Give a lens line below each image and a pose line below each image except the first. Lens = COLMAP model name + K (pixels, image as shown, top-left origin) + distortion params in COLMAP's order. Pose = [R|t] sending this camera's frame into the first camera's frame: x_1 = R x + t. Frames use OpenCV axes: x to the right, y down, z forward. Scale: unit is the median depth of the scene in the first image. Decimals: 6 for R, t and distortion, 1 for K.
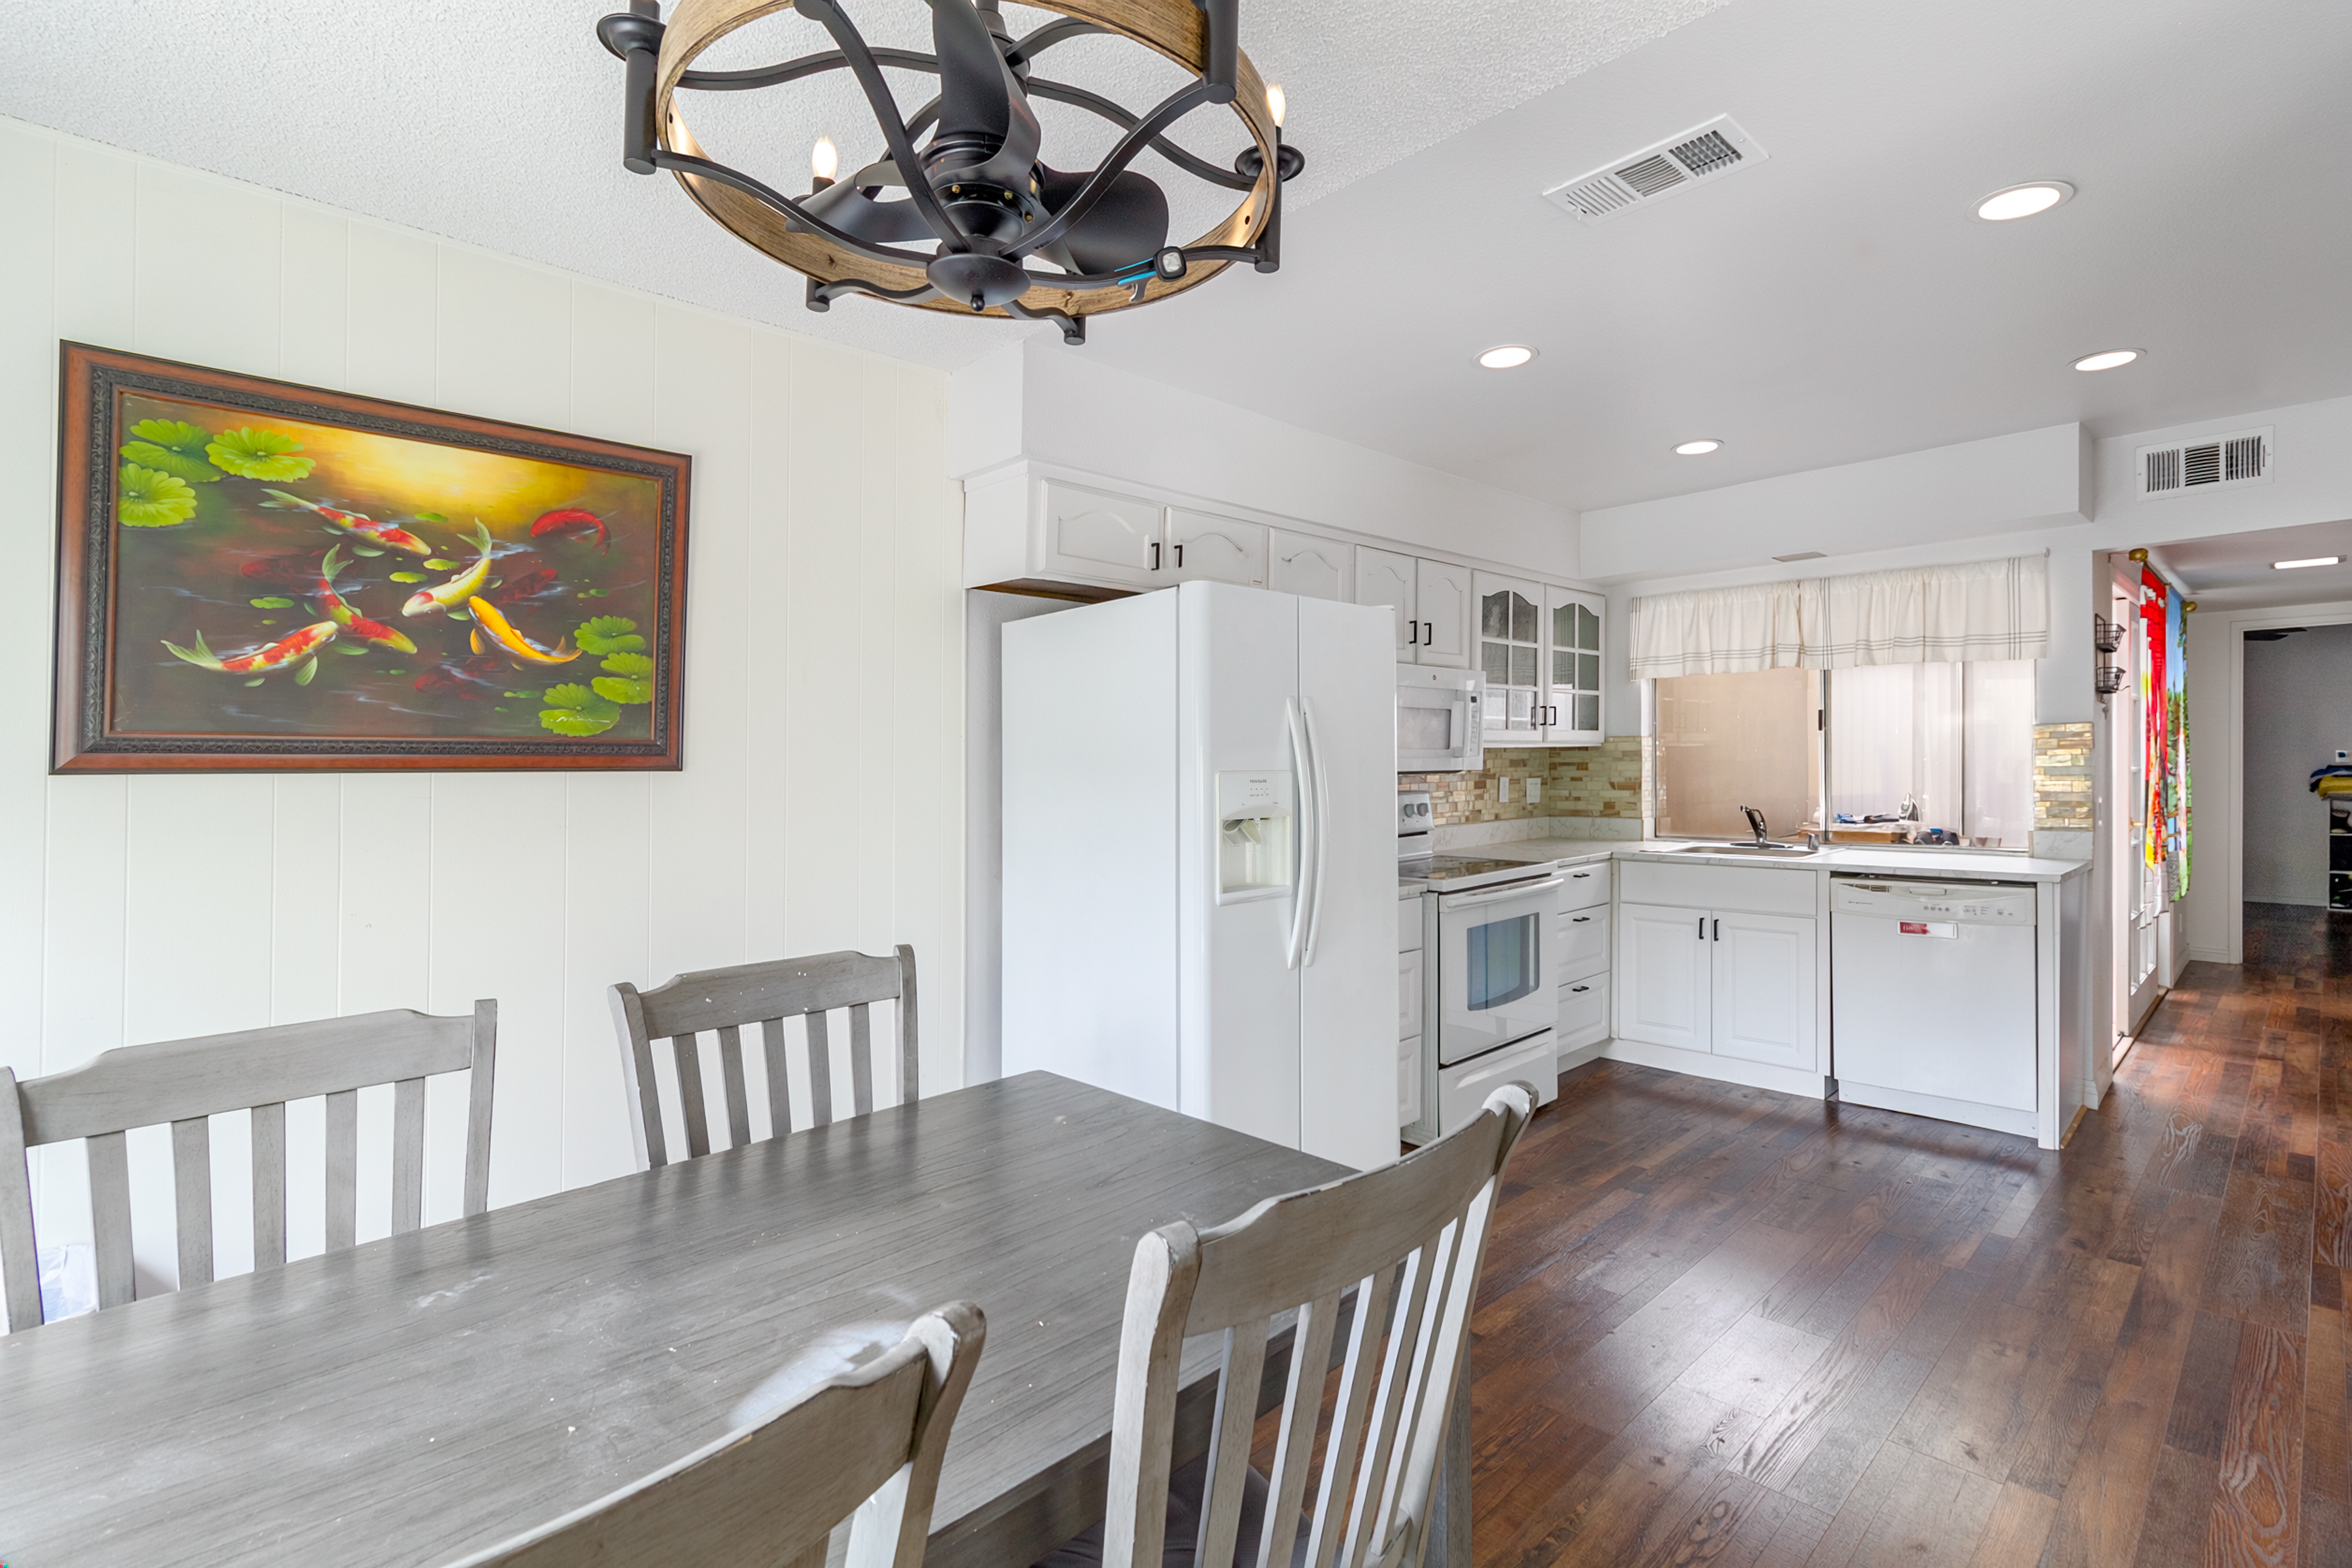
lens RADIAL K [[1100.4, 0, 1187.2], [0, 1100.4, 761.4], [0, 0, 1]] dist [-0.002073, -0.000370]
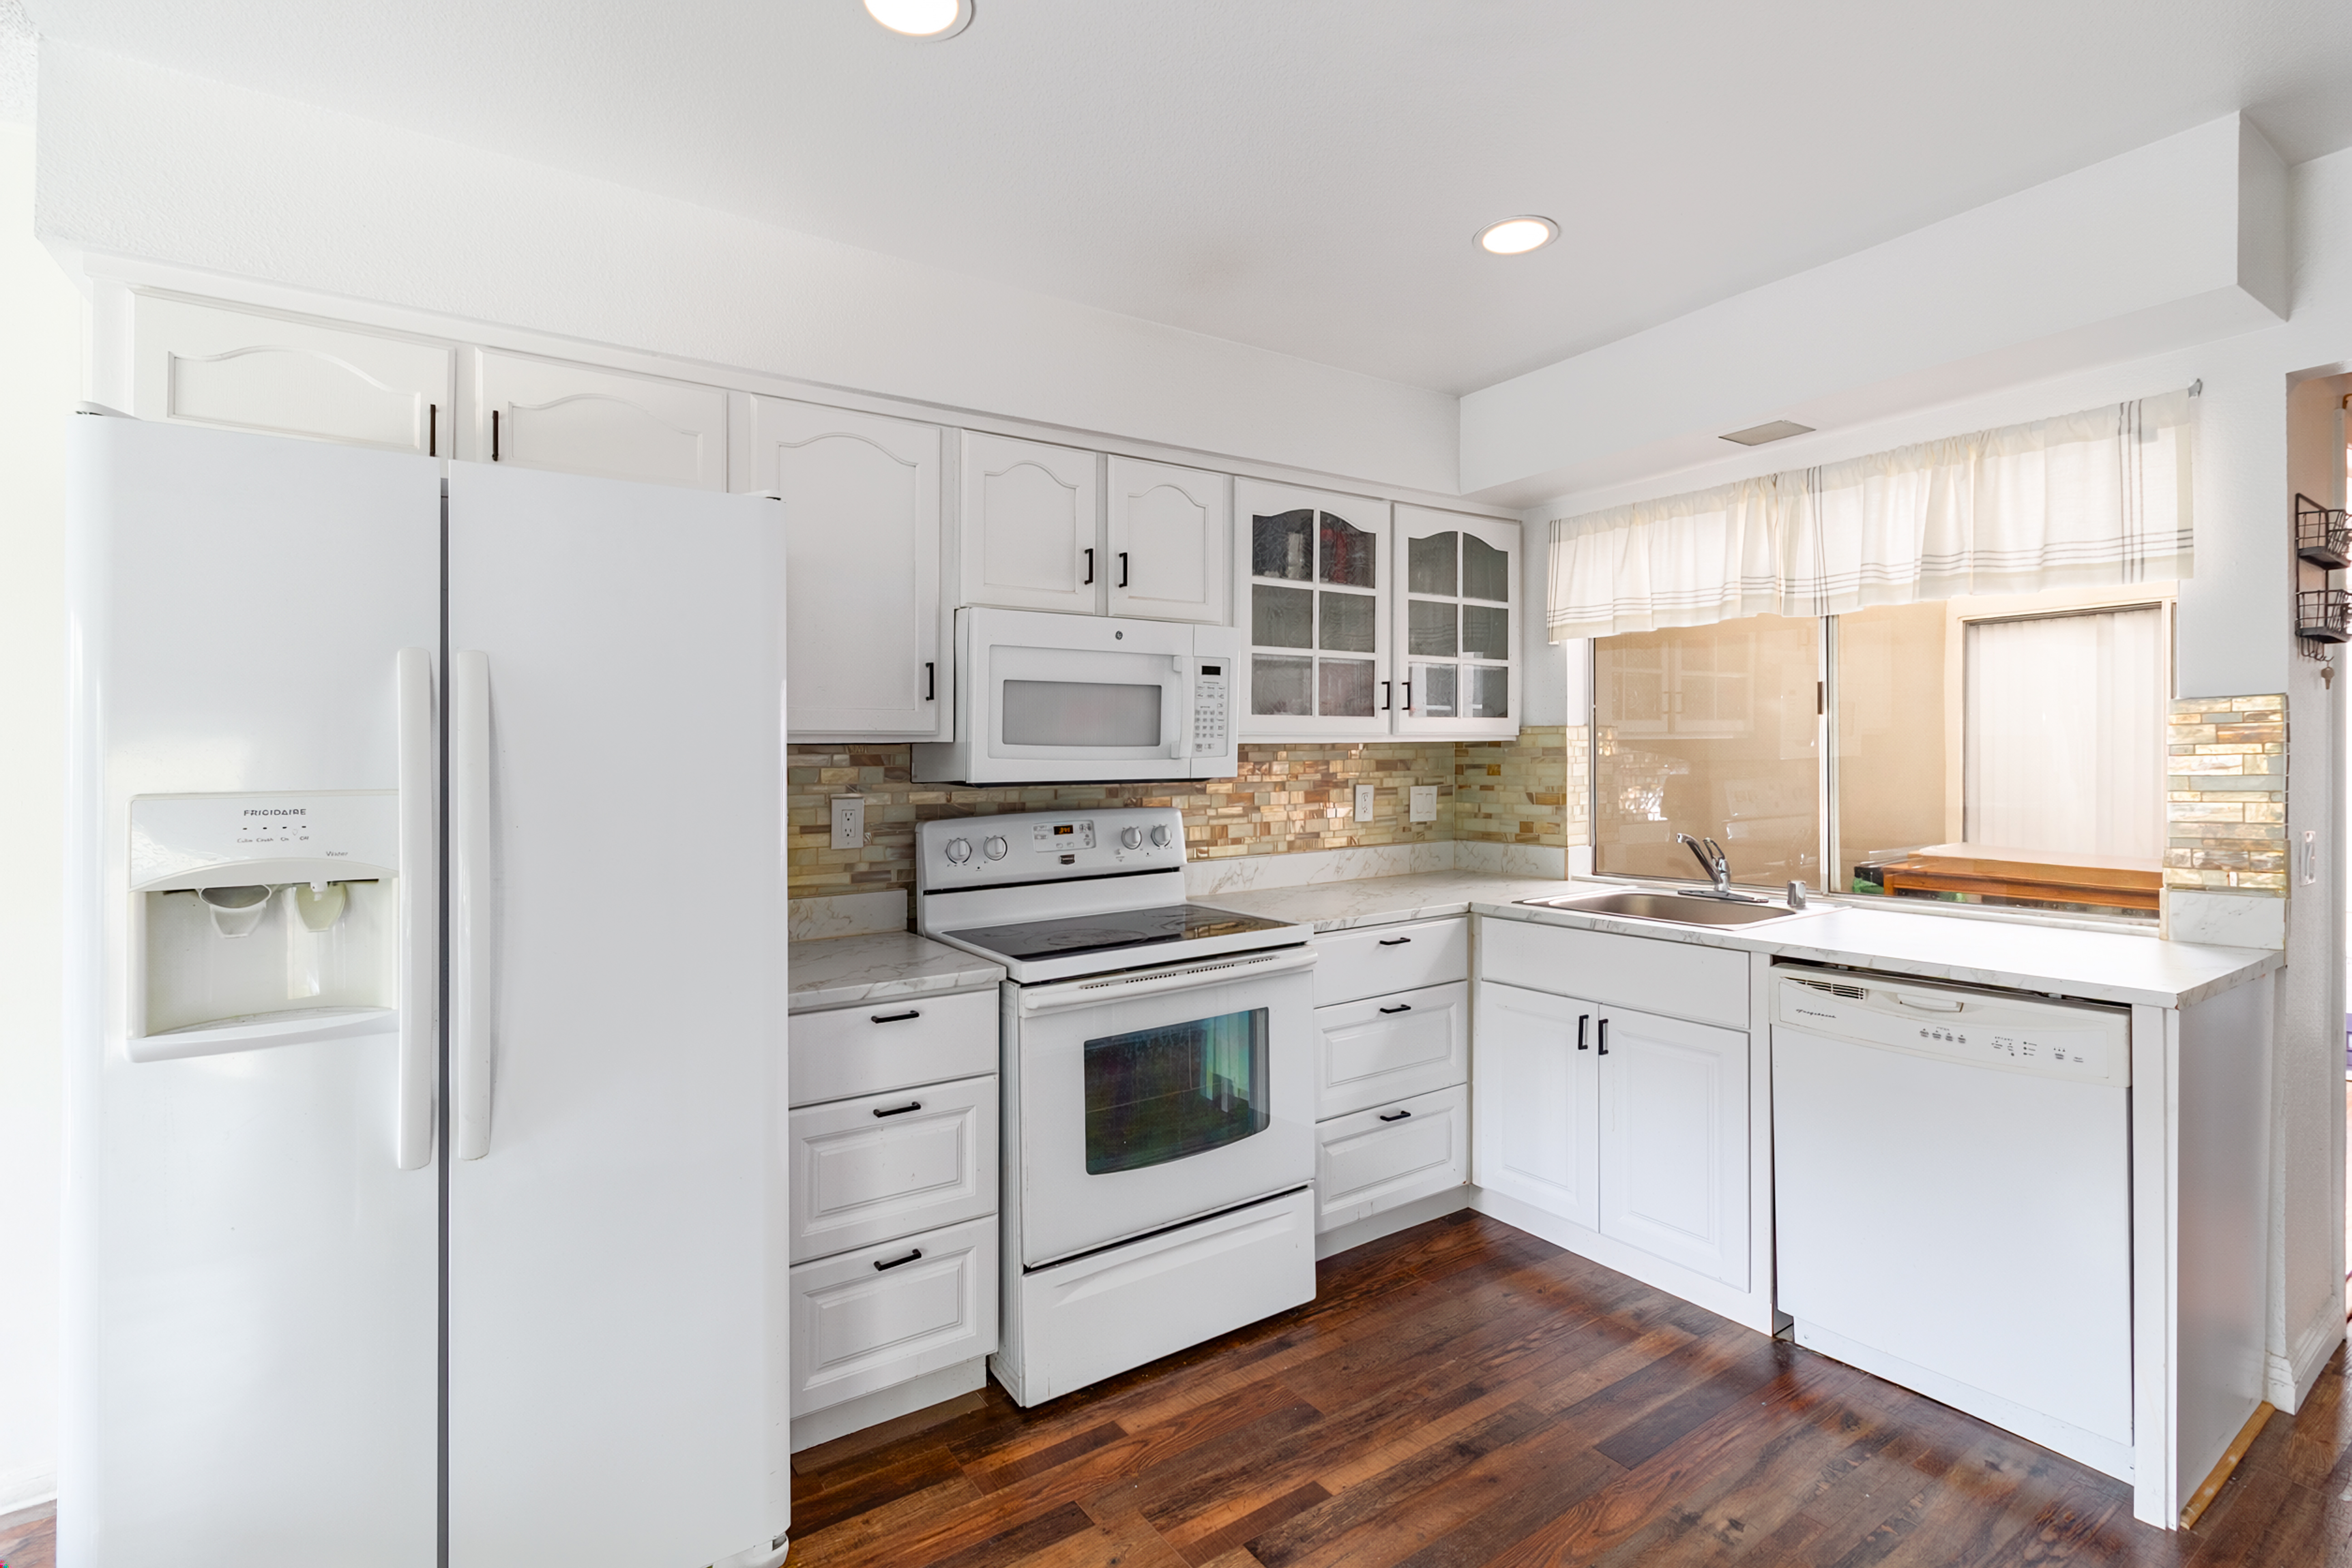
lens RADIAL K [[1100.4, 0, 1187.2], [0, 1100.4, 761.4], [0, 0, 1]] dist [-0.002073, -0.000370]
pose [[0.986141, -0.000197, -0.165910, 0.324795], [0.001094, 0.999985, 0.005313, -0.005263], [0.165907, -0.005421, 0.986127, 0.322575]]
